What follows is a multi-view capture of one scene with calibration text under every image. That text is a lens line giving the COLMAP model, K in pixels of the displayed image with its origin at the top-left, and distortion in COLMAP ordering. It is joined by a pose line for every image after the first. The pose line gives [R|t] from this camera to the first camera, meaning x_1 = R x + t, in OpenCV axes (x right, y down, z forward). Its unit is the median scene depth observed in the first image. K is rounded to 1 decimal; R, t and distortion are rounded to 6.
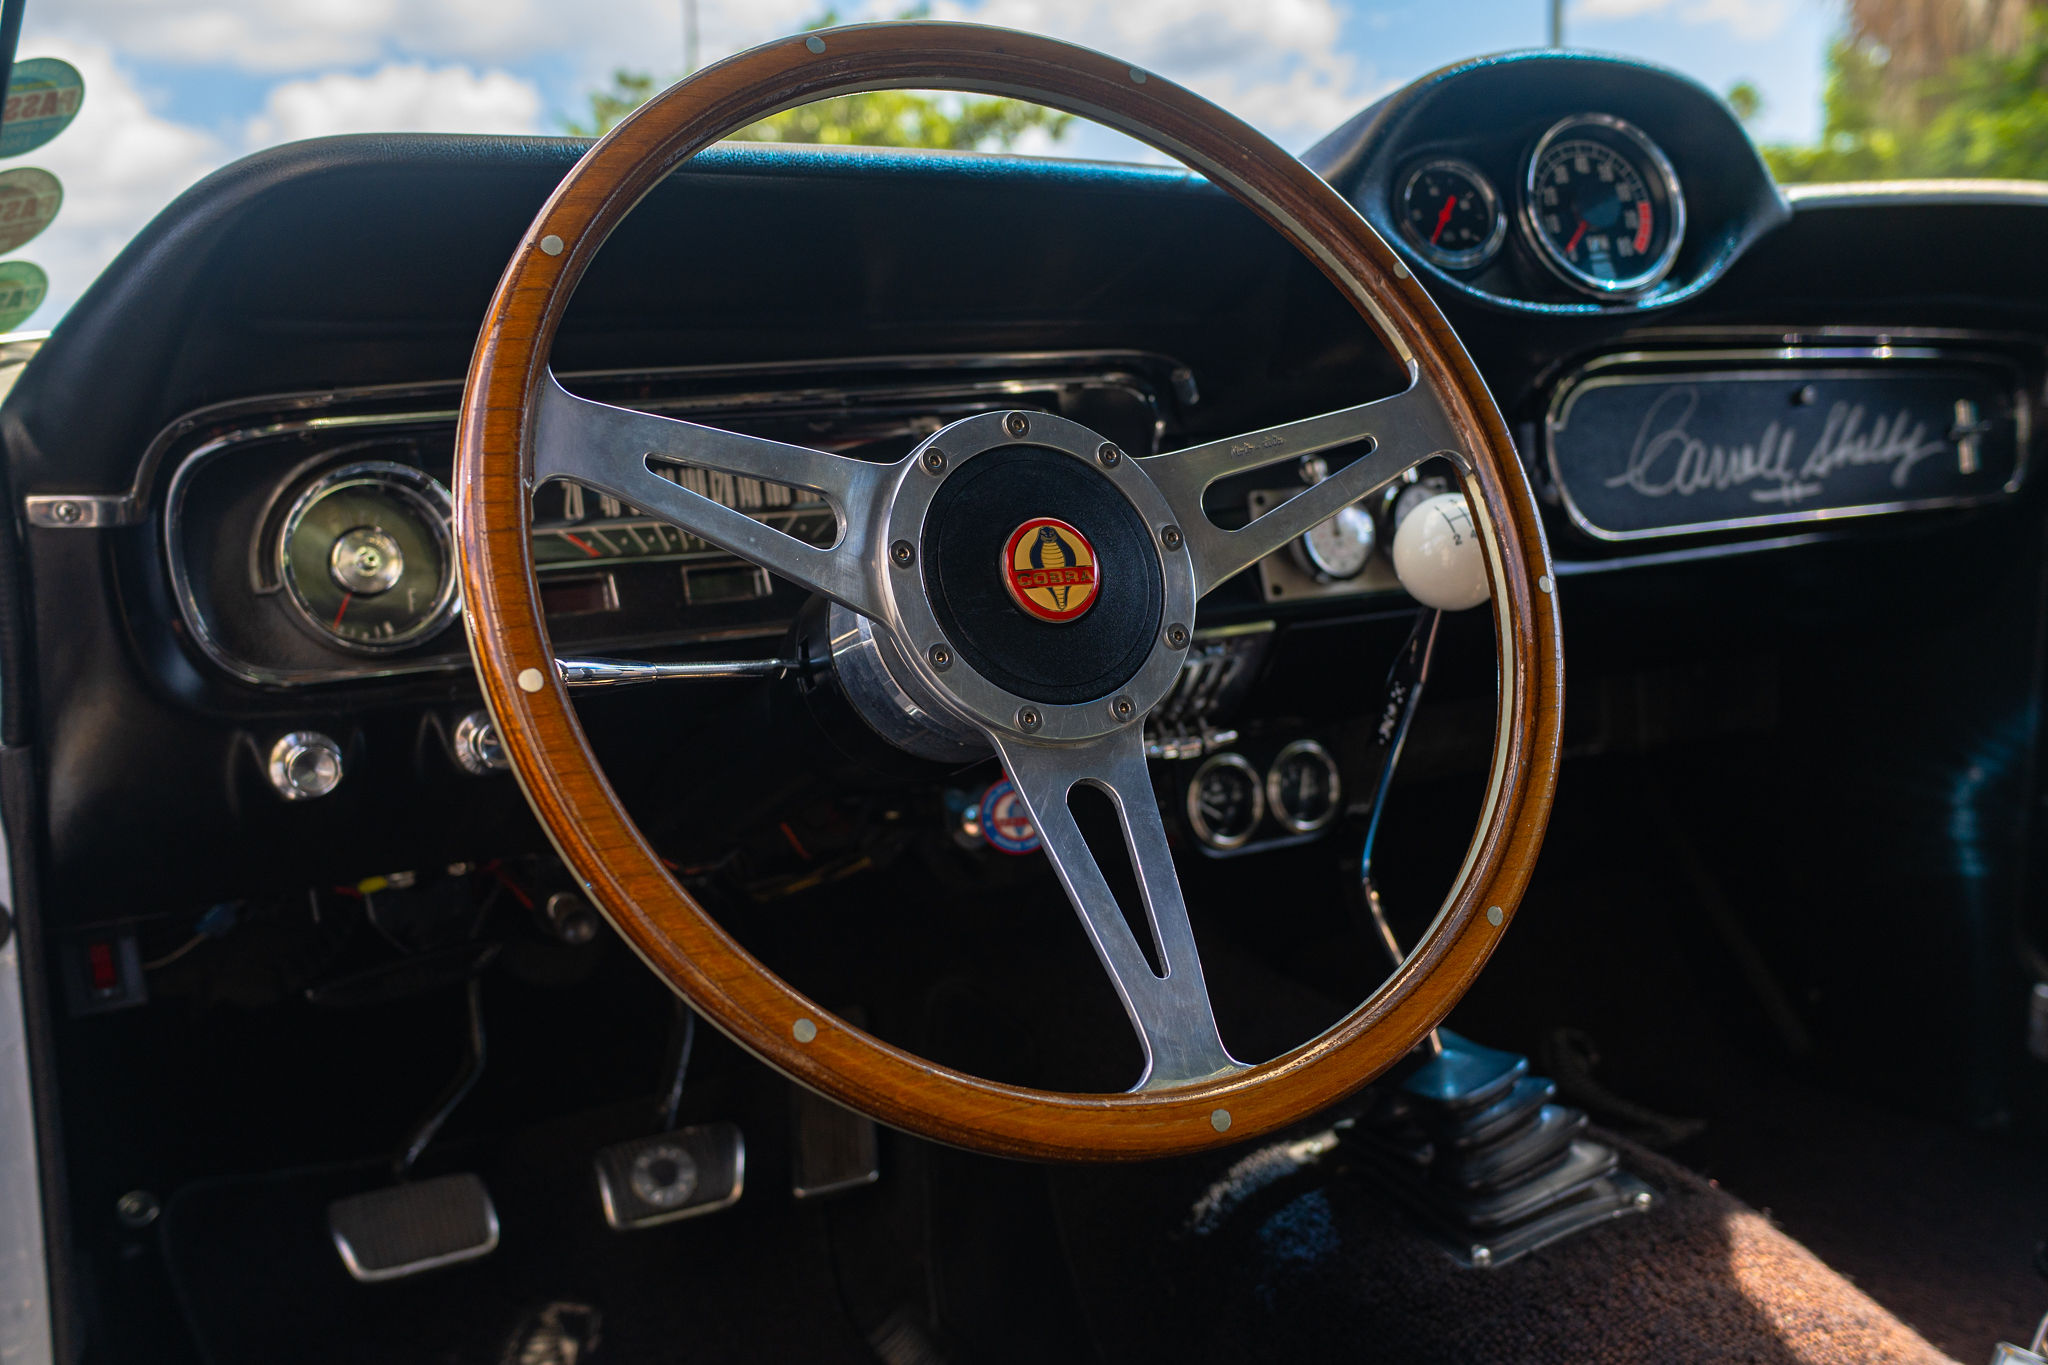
lens RADIAL K [[1803.5, 0, 1020.3], [0, 1803.5, 663.1], [0, 0, 1]] dist [-0.066642, 0.037481]
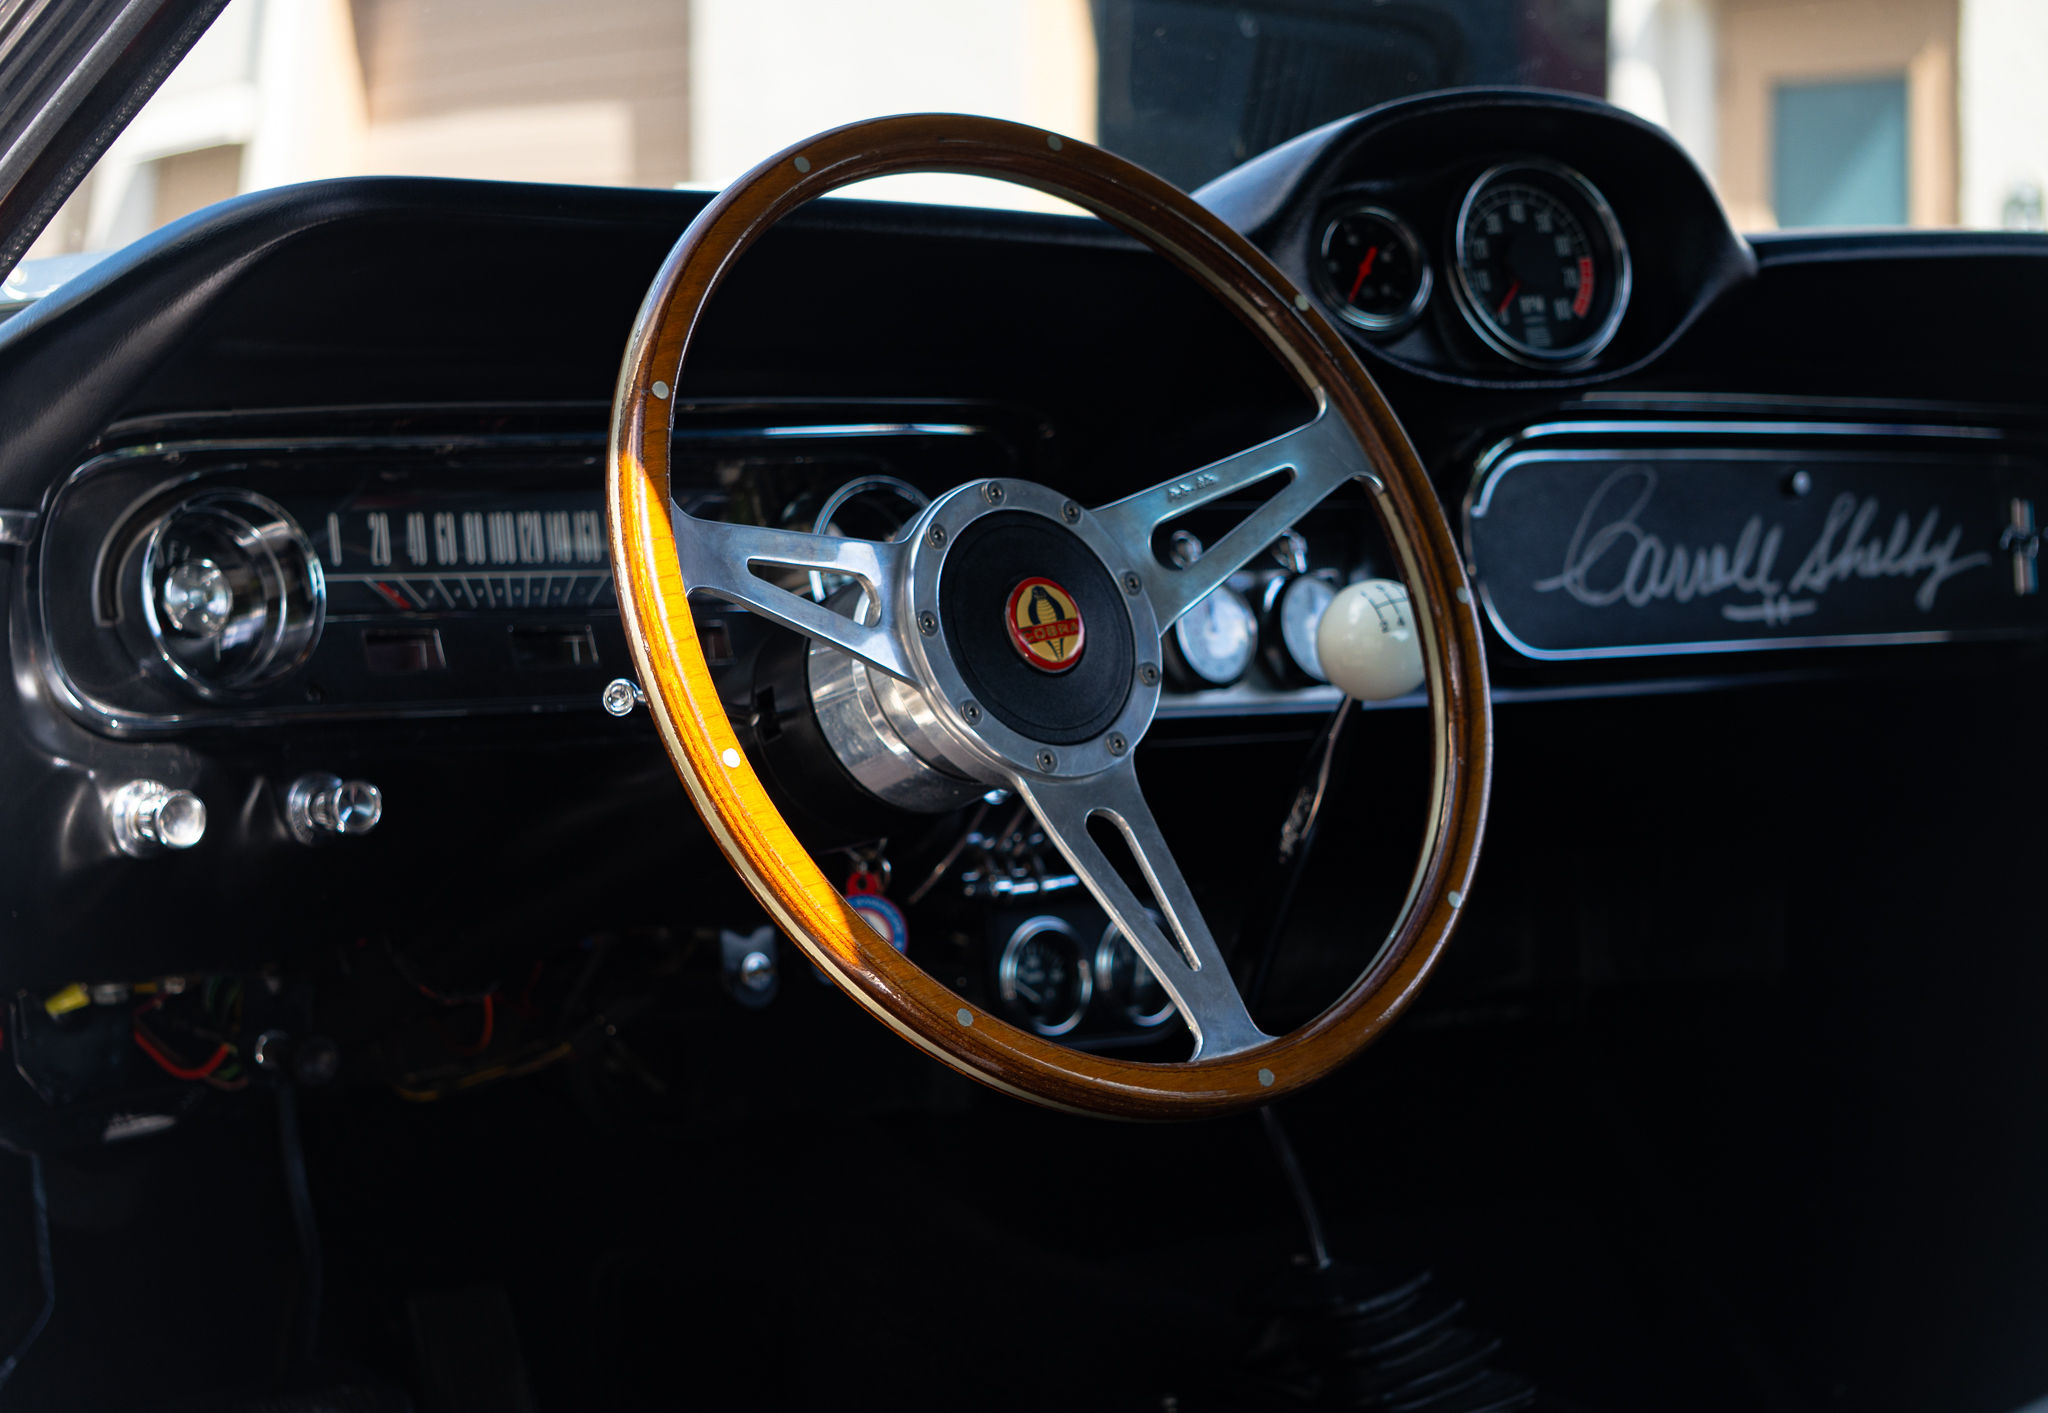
lens RADIAL K [[5010.6, 0, 1025.2], [0, 5010.6, 712.4], [0, 0, 1]] dist [0.158889, 0.000000]
pose [[0.976989, 0.041985, 0.209117, -0.414671], [-0.026255, 0.996652, -0.077436, 0.155764], [-0.211668, 0.070164, 0.974820, -1.298174]]
